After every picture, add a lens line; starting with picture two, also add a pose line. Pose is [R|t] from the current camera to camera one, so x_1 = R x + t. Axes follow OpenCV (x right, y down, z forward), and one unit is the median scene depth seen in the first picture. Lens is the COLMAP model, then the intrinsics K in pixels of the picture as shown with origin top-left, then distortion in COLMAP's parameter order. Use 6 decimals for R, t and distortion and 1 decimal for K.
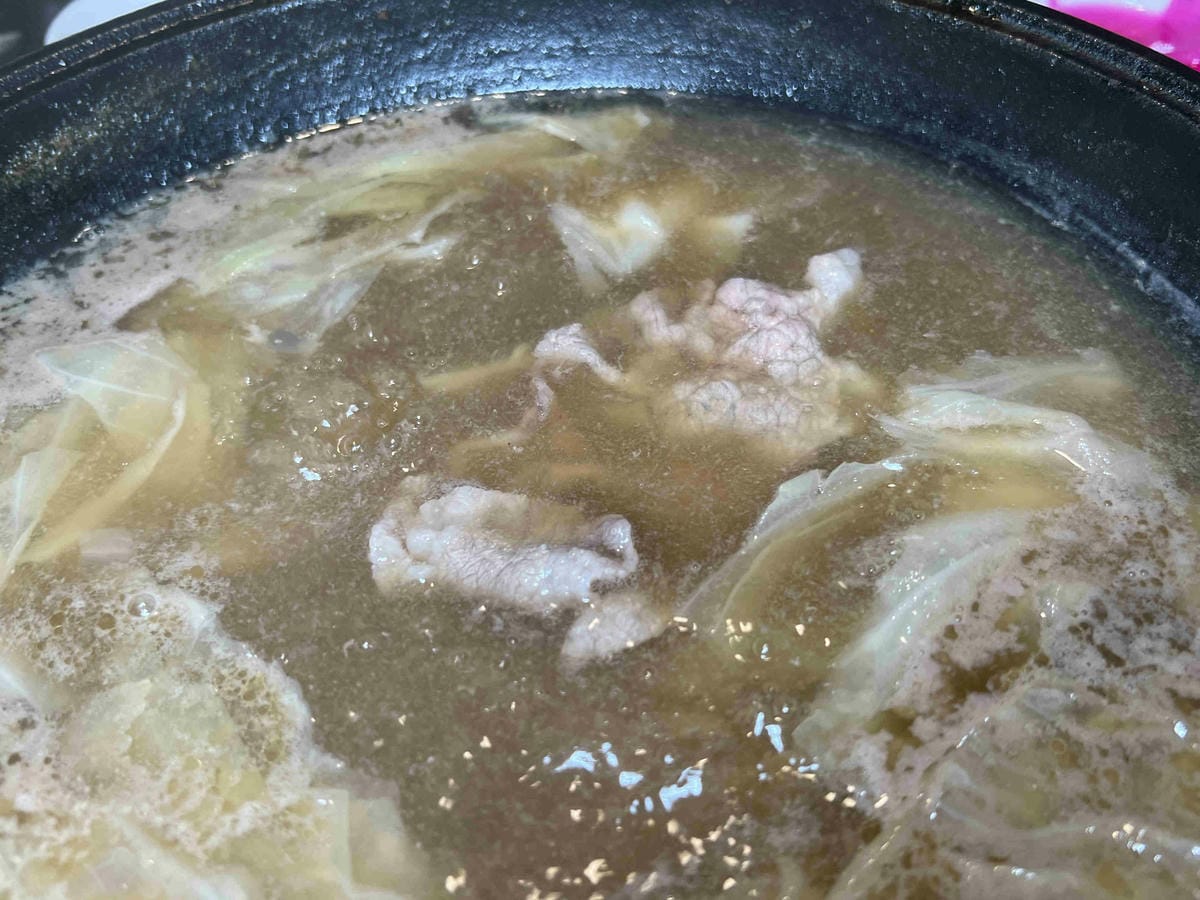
lens RADIAL K [[1081.9, 0, 610.7], [0, 1081.9, 445.5], [0, 0, 1]] dist [-0.023611, 0.000000]
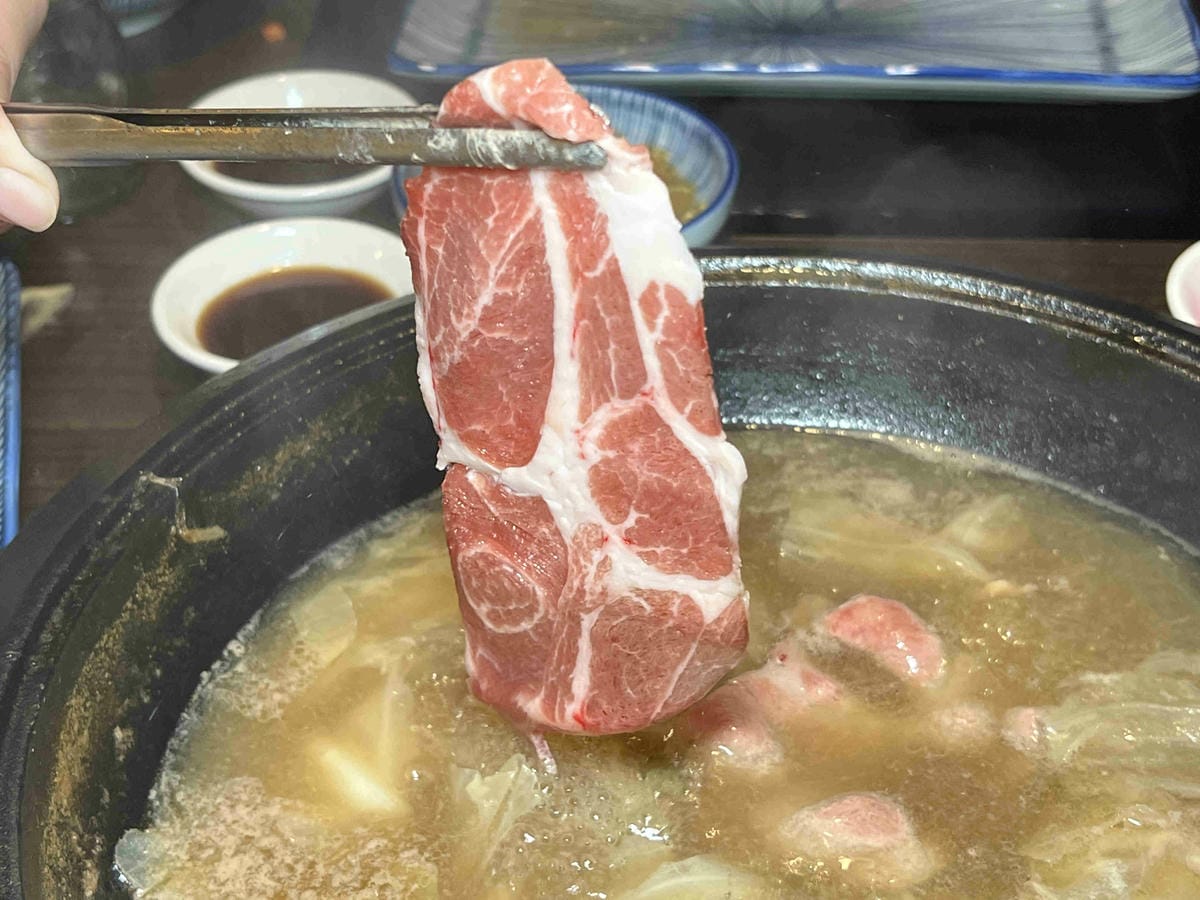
lens RADIAL K [[1982.7, 0, 593.4], [0, 1982.7, 447.6], [0, 0, 1]] dist [0.122734, 0.000000]
pose [[0.999969, 0.007755, 0.000966, -0.217116], [-0.007447, 0.983087, -0.182987, 0.069620], [-0.002369, 0.182974, 0.983115, -0.985811]]
